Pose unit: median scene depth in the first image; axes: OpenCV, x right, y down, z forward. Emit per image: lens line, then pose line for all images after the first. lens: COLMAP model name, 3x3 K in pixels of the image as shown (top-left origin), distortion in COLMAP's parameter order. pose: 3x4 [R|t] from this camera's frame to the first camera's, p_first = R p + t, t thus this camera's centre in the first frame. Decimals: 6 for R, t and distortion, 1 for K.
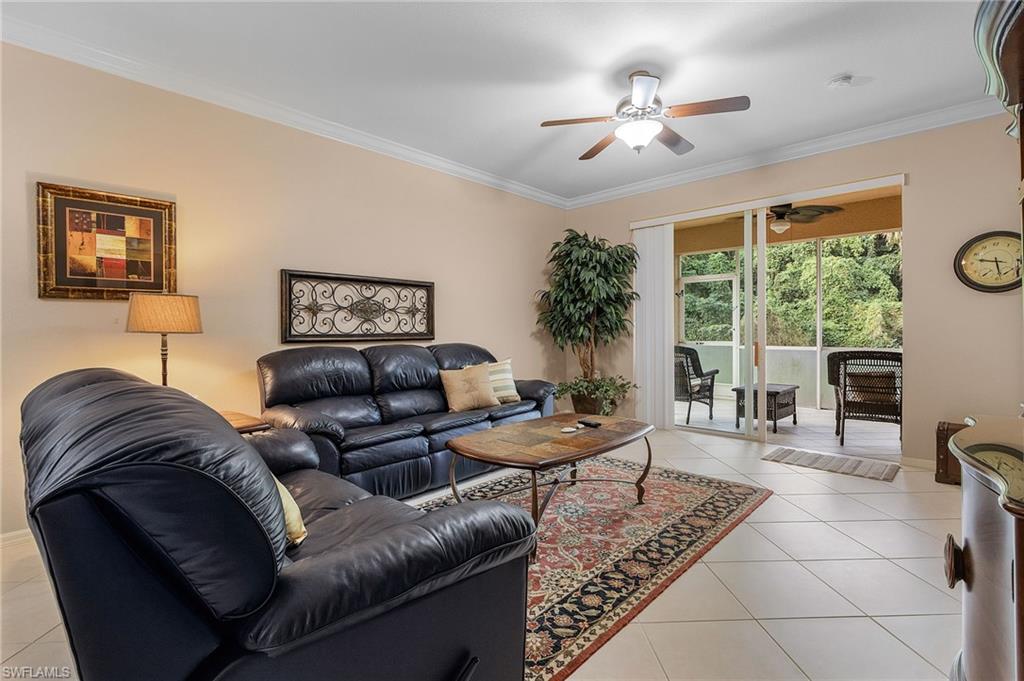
lens RADIAL K [[476.7, 0, 509.9], [0, 476.7, 326.1], [0, 0, 1]] dist [0.002492, 0.000299]
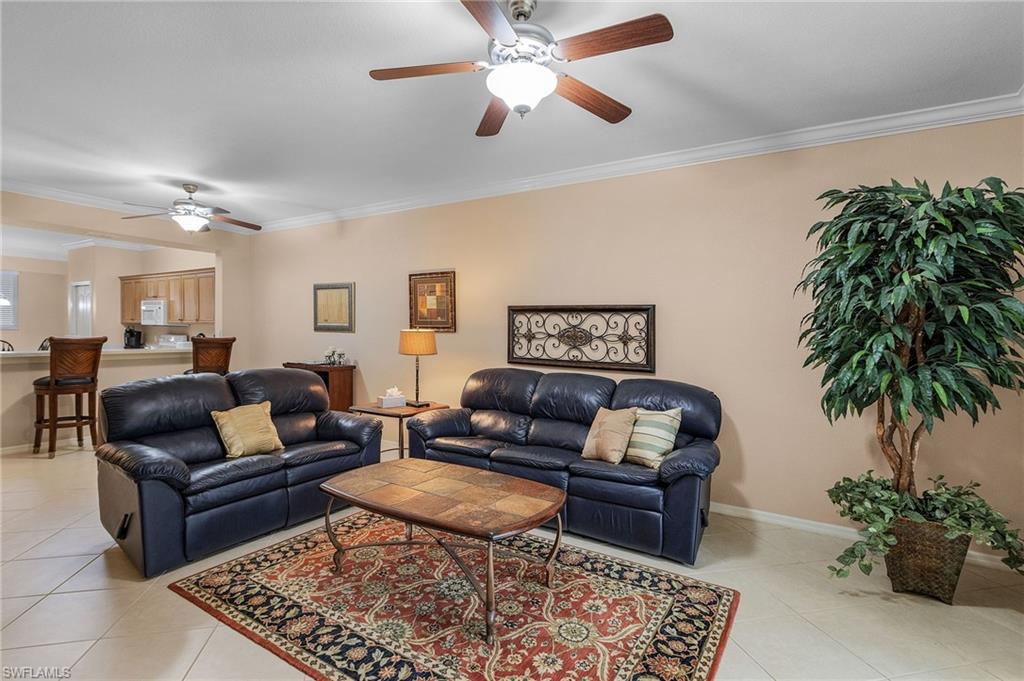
lens RADIAL K [[485.8, 0, 513.2], [0, 485.8, 334.5], [0, 0, 1]] dist [0.001767, -0.000104]
pose [[0.196136, 0.019598, -0.980381, 0.770270], [-0.014949, 0.999744, 0.016994, -0.061543], [0.980463, 0.011323, 0.196378, 0.721729]]
